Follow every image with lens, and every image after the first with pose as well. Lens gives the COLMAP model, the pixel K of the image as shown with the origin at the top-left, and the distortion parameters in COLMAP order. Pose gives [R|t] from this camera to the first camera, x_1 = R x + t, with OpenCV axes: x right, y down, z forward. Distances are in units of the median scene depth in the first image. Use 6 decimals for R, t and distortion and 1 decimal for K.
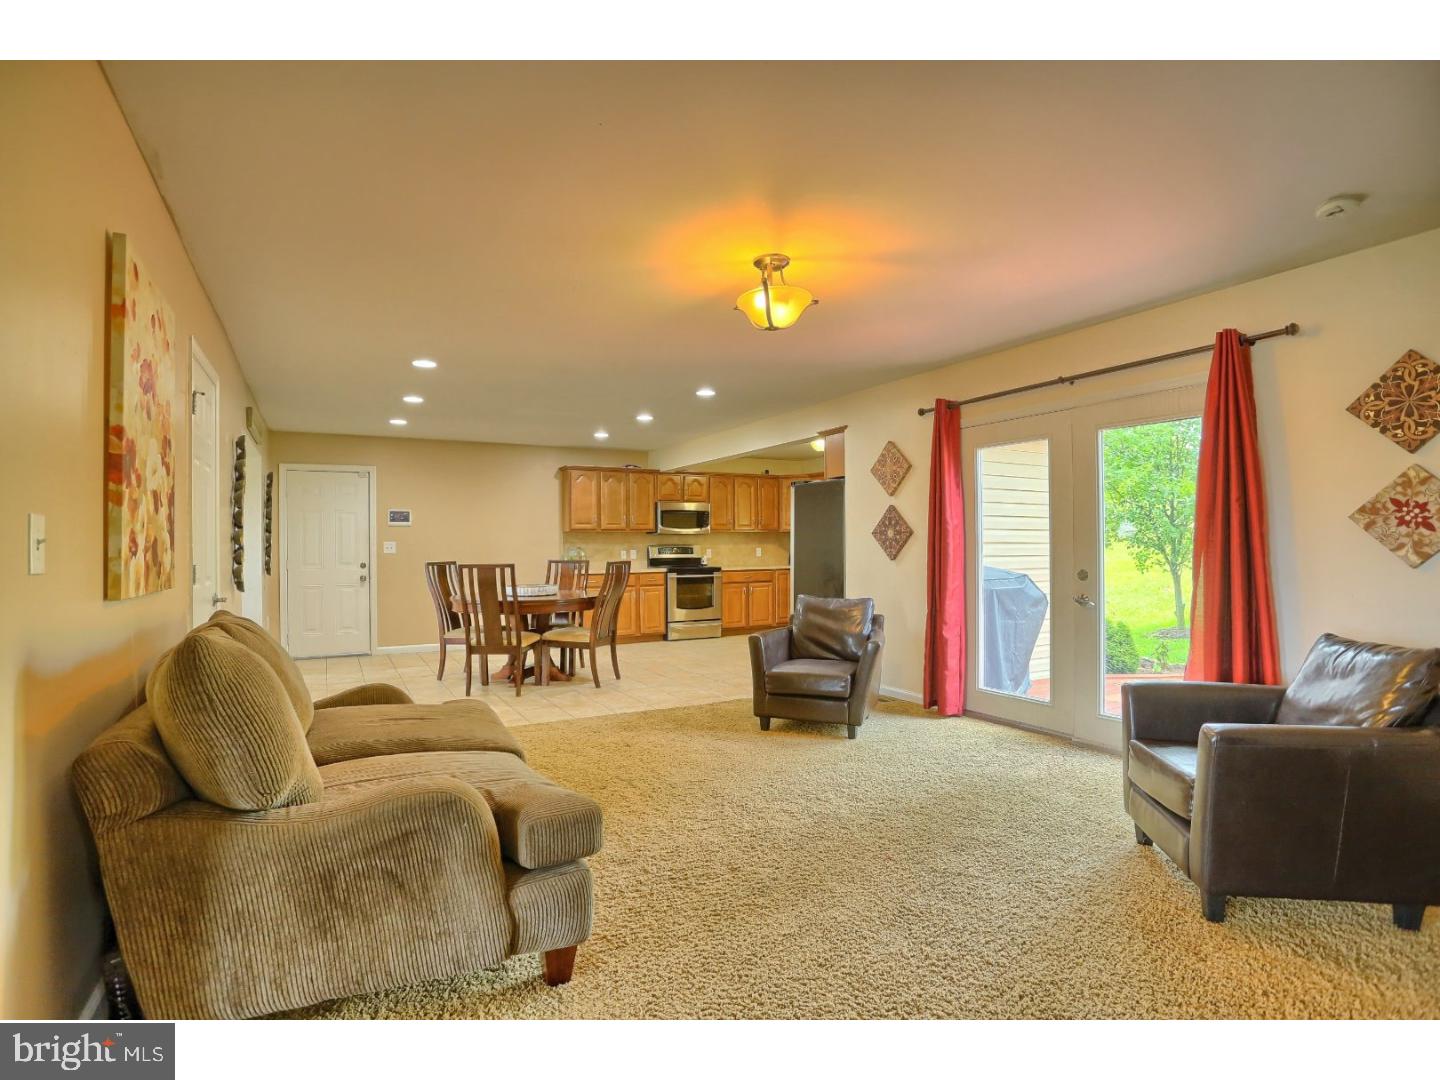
lens RADIAL K [[713.1, 0, 718.6], [0, 713.1, 544.6], [0, 0, 1]] dist [-0.088312, 0.045216]
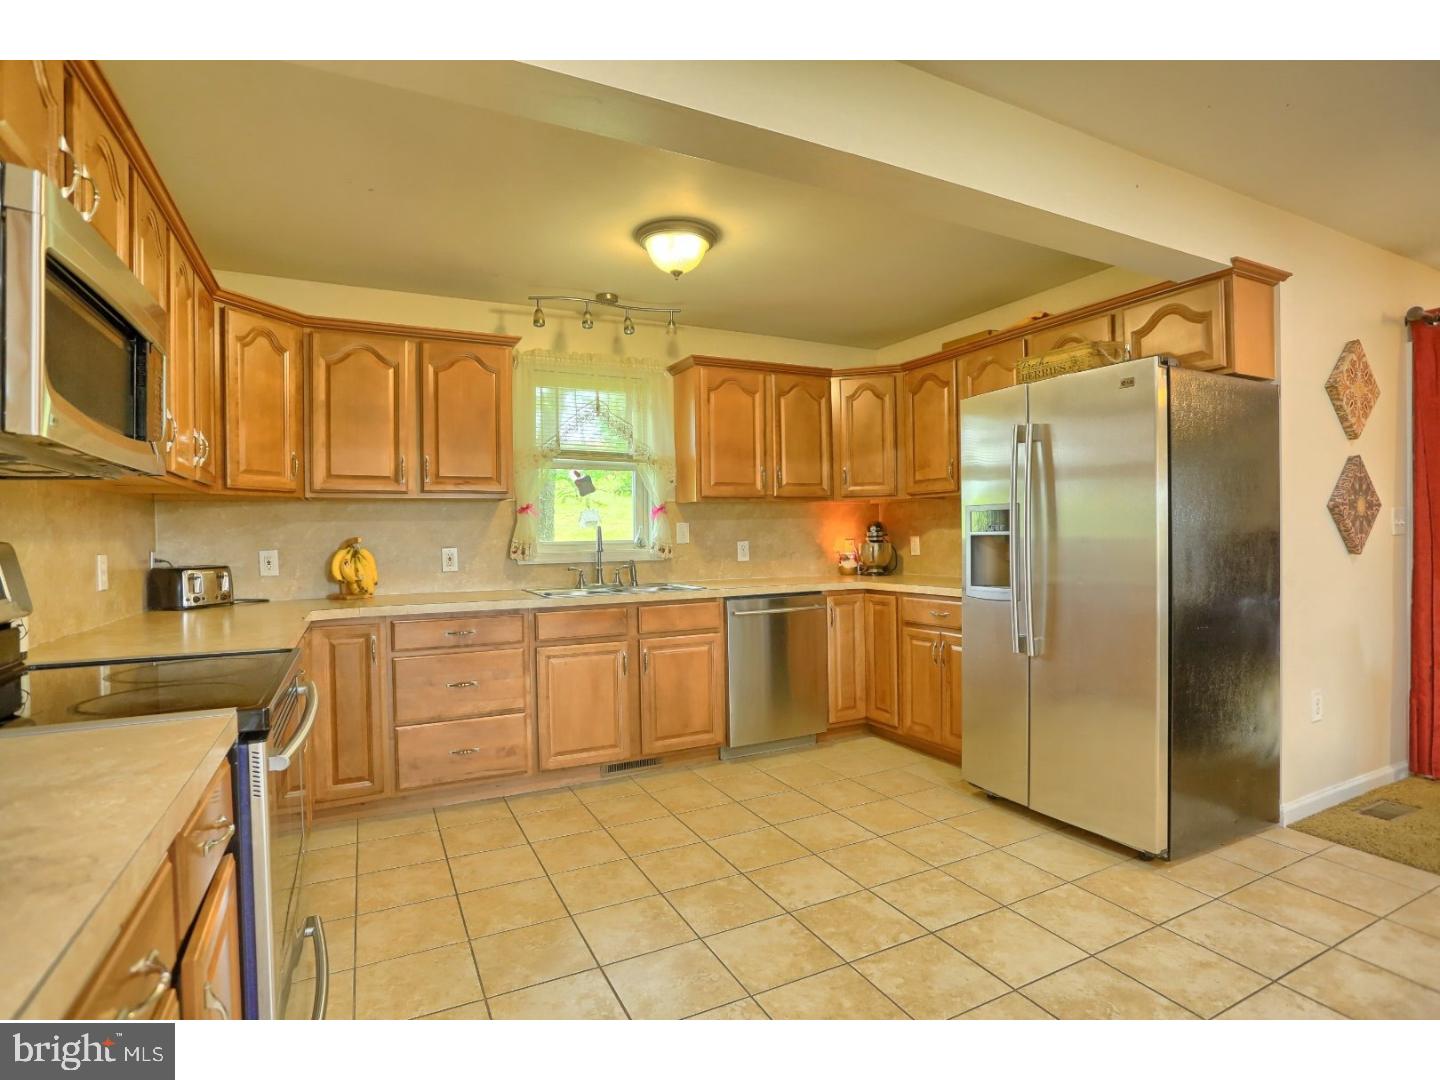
lens RADIAL K [[713.1, 0, 718.6], [0, 713.1, 544.6], [0, 0, 1]] dist [-0.088312, 0.045216]
pose [[0.044330, -0.008557, 0.998980, -0.187542], [0.013101, 0.999882, 0.007983, 0.002123], [-0.998931, 0.012733, 0.044437, 0.877355]]
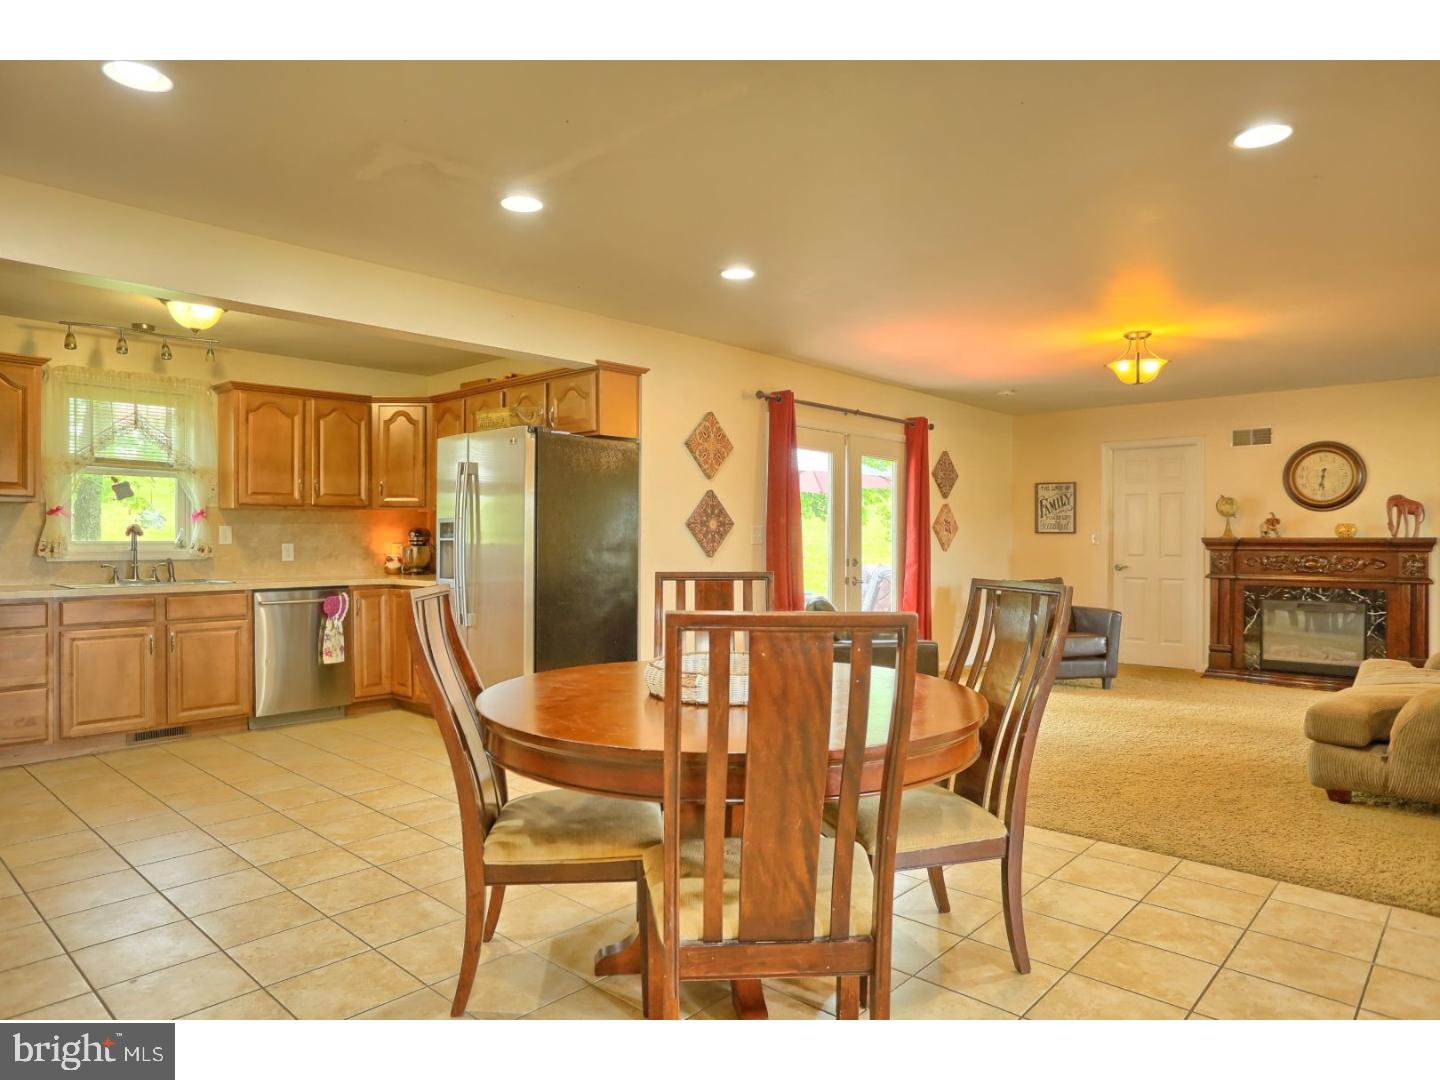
lens RADIAL K [[870.2, 0, 693.2], [0, 870.2, 543.0], [0, 0, 1]] dist [-0.045109, 0.045725]
pose [[-0.297522, -0.000166, 0.954715, -0.423853], [-0.000790, 1.000000, -0.000072, 0.003418], [-0.954715, -0.000775, -0.297522, 0.783417]]
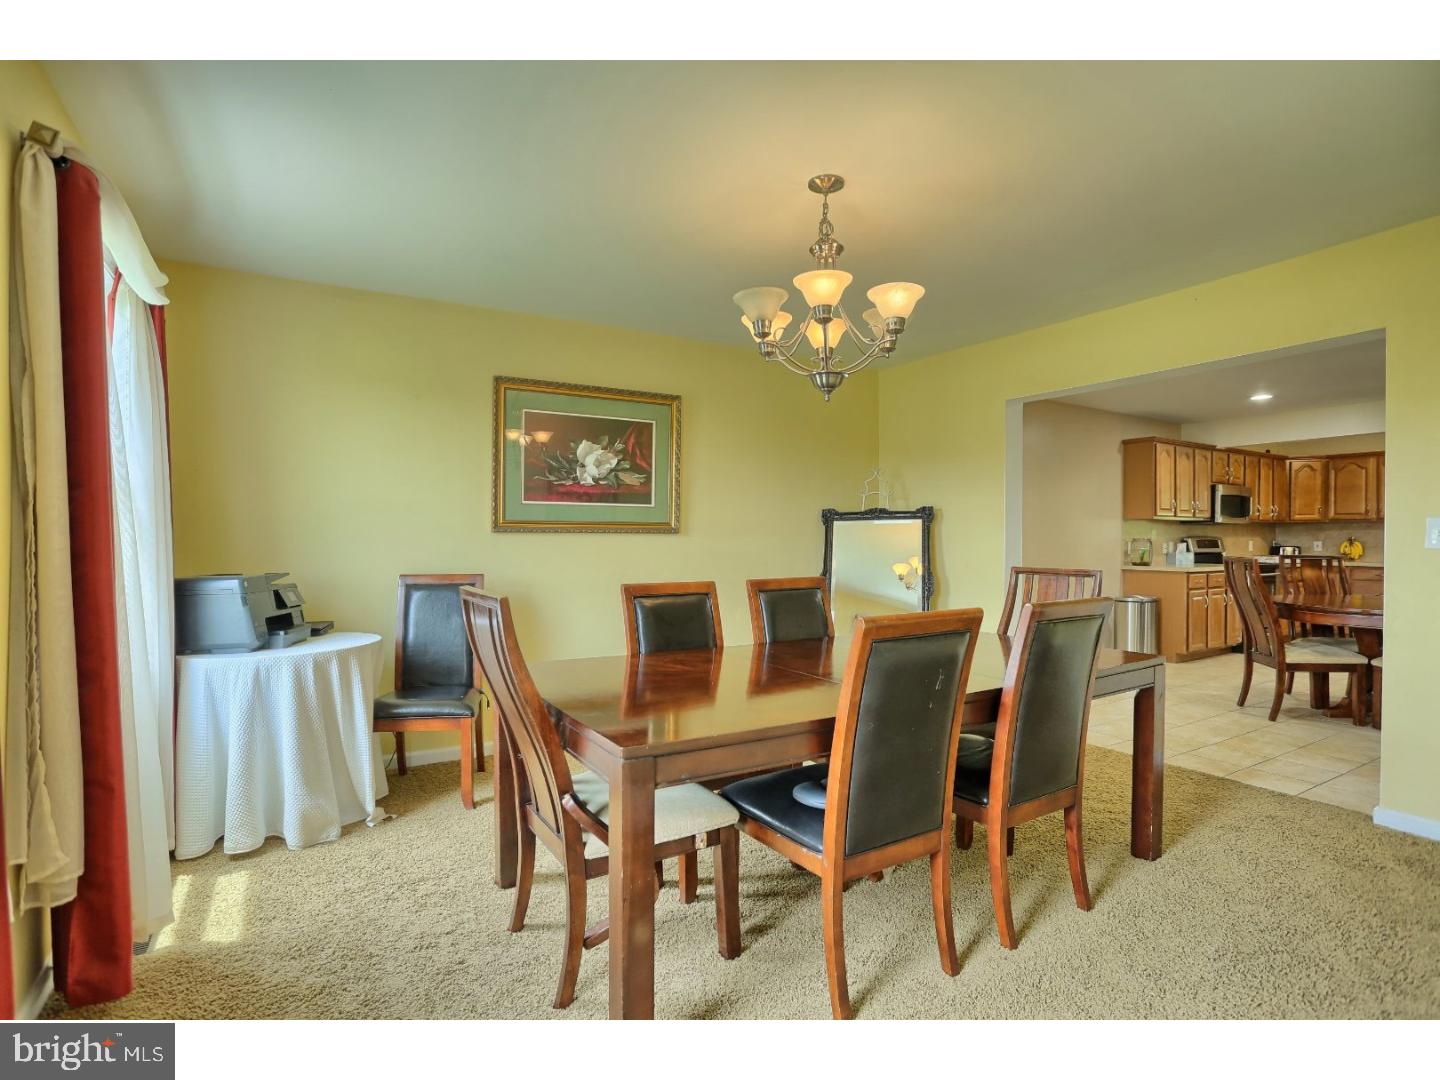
lens RADIAL K [[713.1, 0, 718.6], [0, 713.1, 544.6], [0, 0, 1]] dist [-0.088312, 0.045216]
pose [[0.999431, 0.003325, 0.033564, -0.685962], [-0.003573, 0.999967, 0.007330, 0.005553], [-0.033538, -0.007446, 0.999410, 0.223867]]
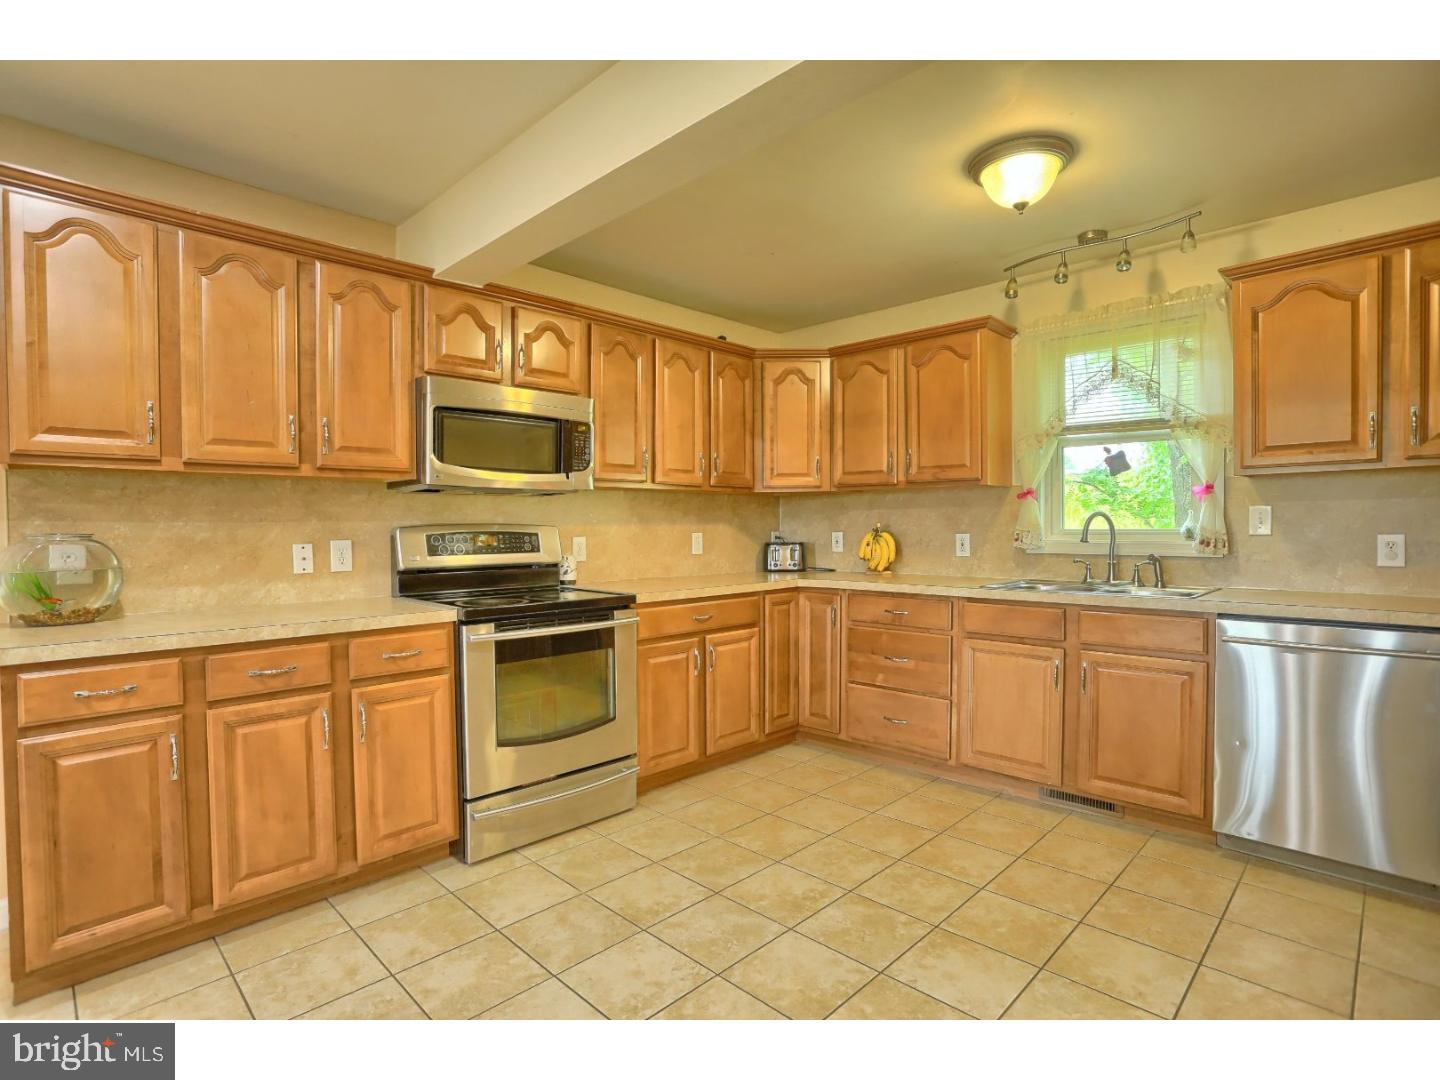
lens RADIAL K [[713.1, 0, 718.6], [0, 713.1, 544.6], [0, 0, 1]] dist [-0.088312, 0.045216]
pose [[0.959992, -0.007044, 0.279937, -0.050522], [-0.000013, 0.999682, 0.025199, 0.001169], [-0.280026, -0.024195, 0.959687, 0.690667]]
